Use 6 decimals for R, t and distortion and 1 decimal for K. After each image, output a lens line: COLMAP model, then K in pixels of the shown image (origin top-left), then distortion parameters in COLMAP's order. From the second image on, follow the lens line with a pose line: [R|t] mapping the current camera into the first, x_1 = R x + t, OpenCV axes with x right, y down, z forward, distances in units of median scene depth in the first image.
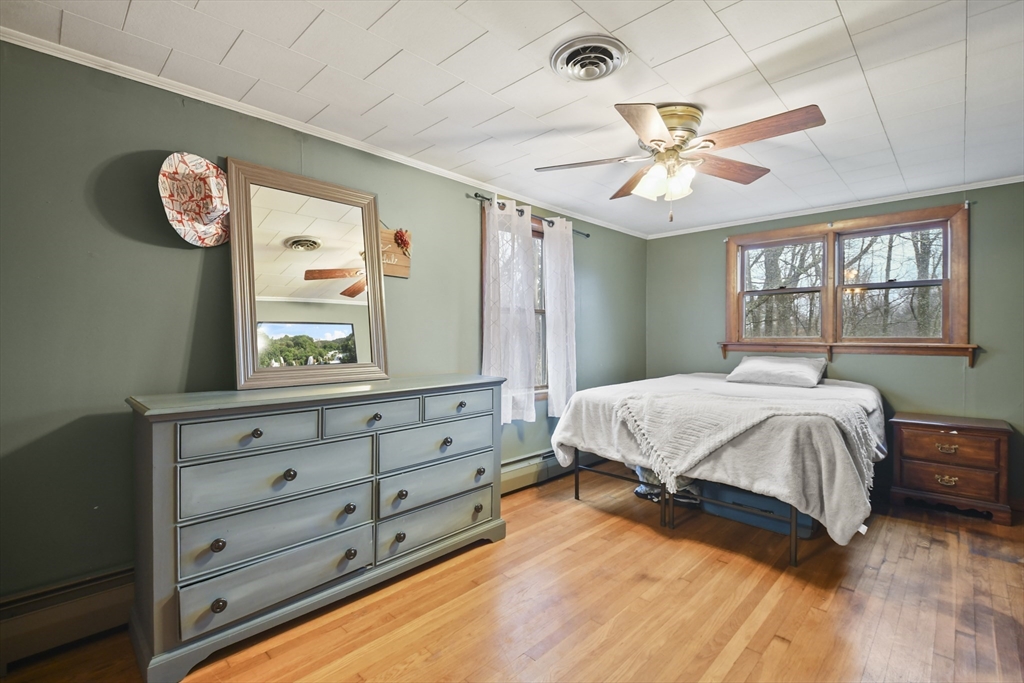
lens RADIAL K [[457.8, 0, 509.6], [0, 457.8, 341.9], [0, 0, 1]] dist [0.001019, -0.005486]
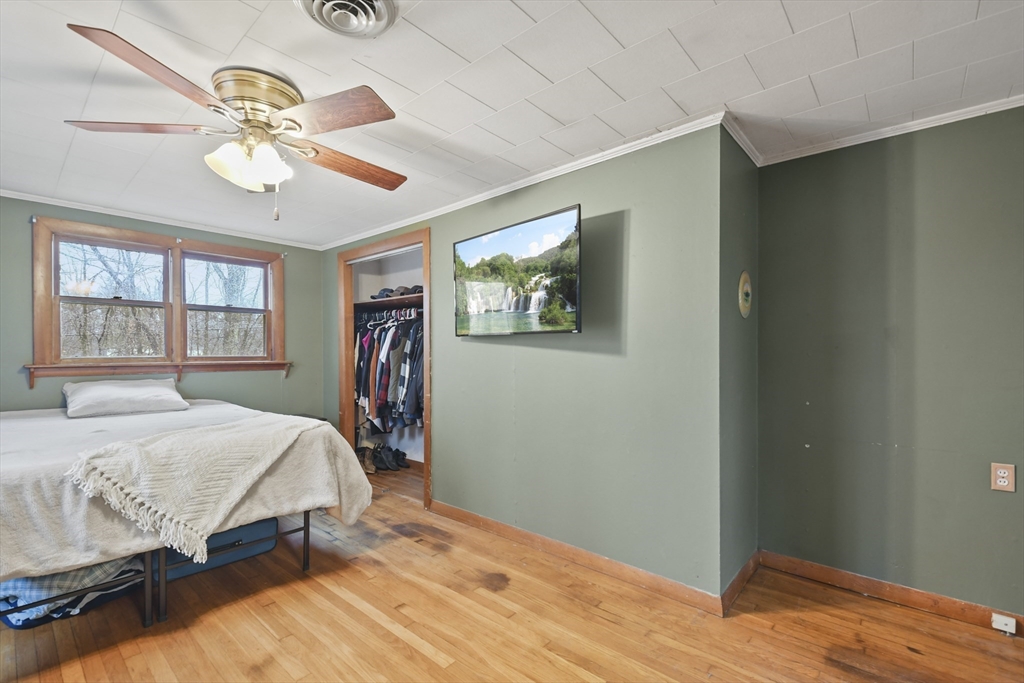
lens RADIAL K [[457.8, 0, 491.3], [0, 457.8, 358.3], [0, 0, 1]] dist [0.001019, -0.005486]
pose [[-0.040052, -0.013111, 0.999112, -0.413765], [0.015082, 0.999792, 0.013725, -0.013819], [-0.999084, 0.015618, -0.039846, 0.531286]]
